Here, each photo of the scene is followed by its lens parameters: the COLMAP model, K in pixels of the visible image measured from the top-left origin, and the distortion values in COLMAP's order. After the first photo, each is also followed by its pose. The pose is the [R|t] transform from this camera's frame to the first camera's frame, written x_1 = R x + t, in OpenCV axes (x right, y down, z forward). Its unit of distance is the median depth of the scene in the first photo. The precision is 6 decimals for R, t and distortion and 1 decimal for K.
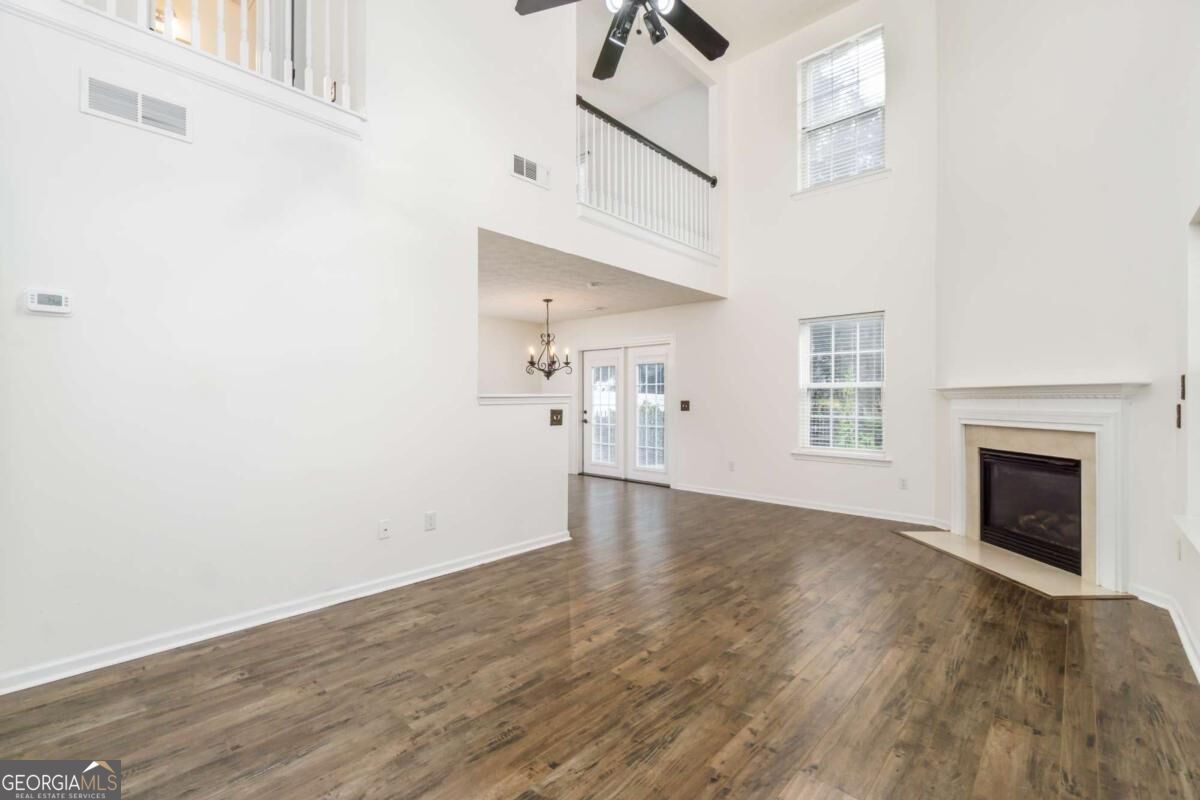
lens RADIAL K [[521.8, 0, 599.4], [0, 521.8, 396.4], [0, 0, 1]] dist [-0.003018, 0.000792]
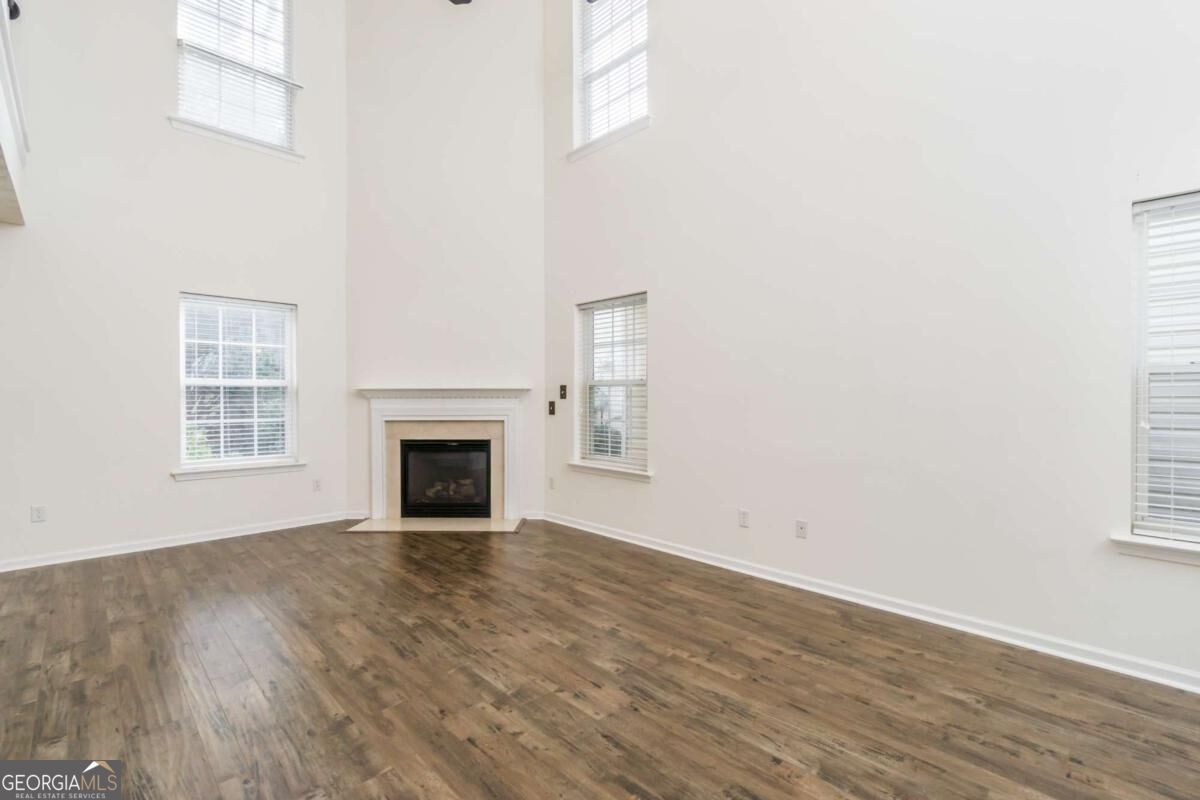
lens RADIAL K [[521.8, 0, 589.4], [0, 521.8, 403.3], [0, 0, 1]] dist [-0.003018, 0.000792]
pose [[0.055671, -0.014689, 0.998341, -0.635143], [-0.003888, 0.999881, 0.014929, -0.005854], [-0.998442, -0.004713, 0.055607, 0.744334]]
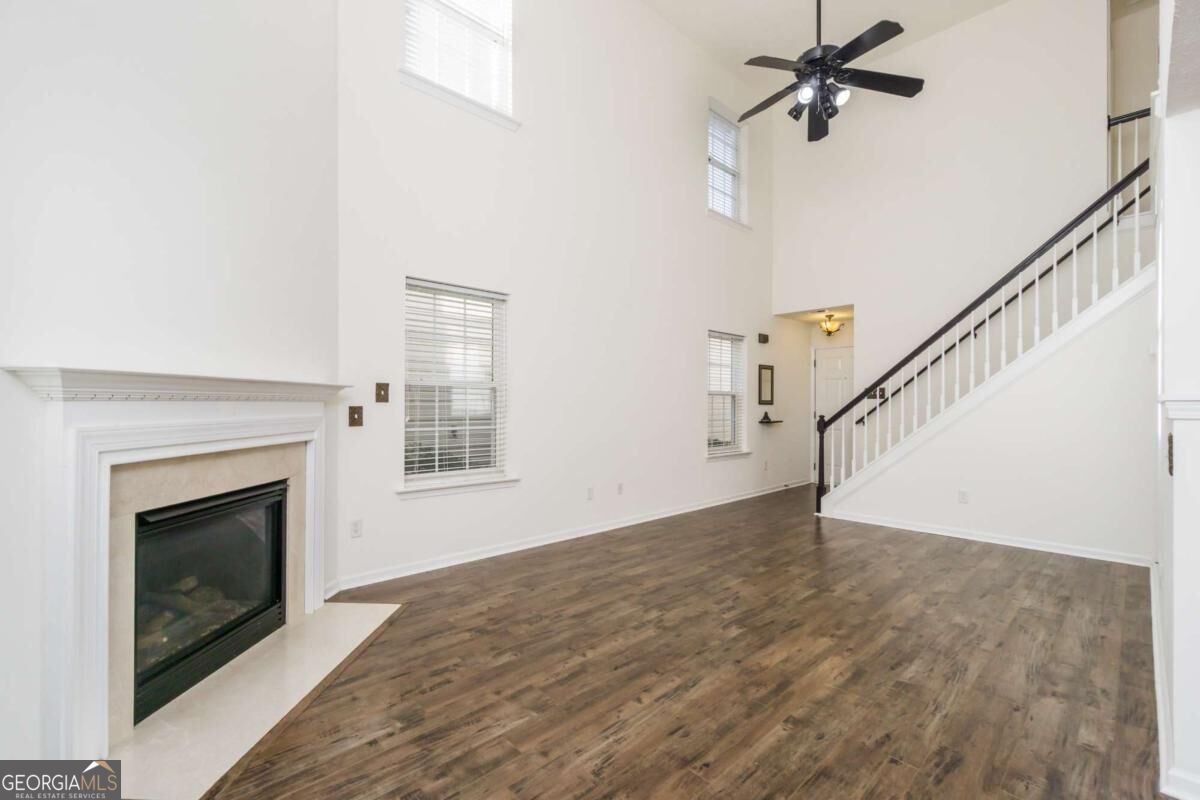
lens RADIAL K [[521.8, 0, 588.0], [0, 521.8, 401.4], [0, 0, 1]] dist [-0.003018, 0.000792]
pose [[-0.996790, -0.006988, 0.079752, 0.475076], [-0.007627, 0.999941, -0.007714, 0.008504], [-0.079693, -0.008298, -0.996785, 2.063833]]
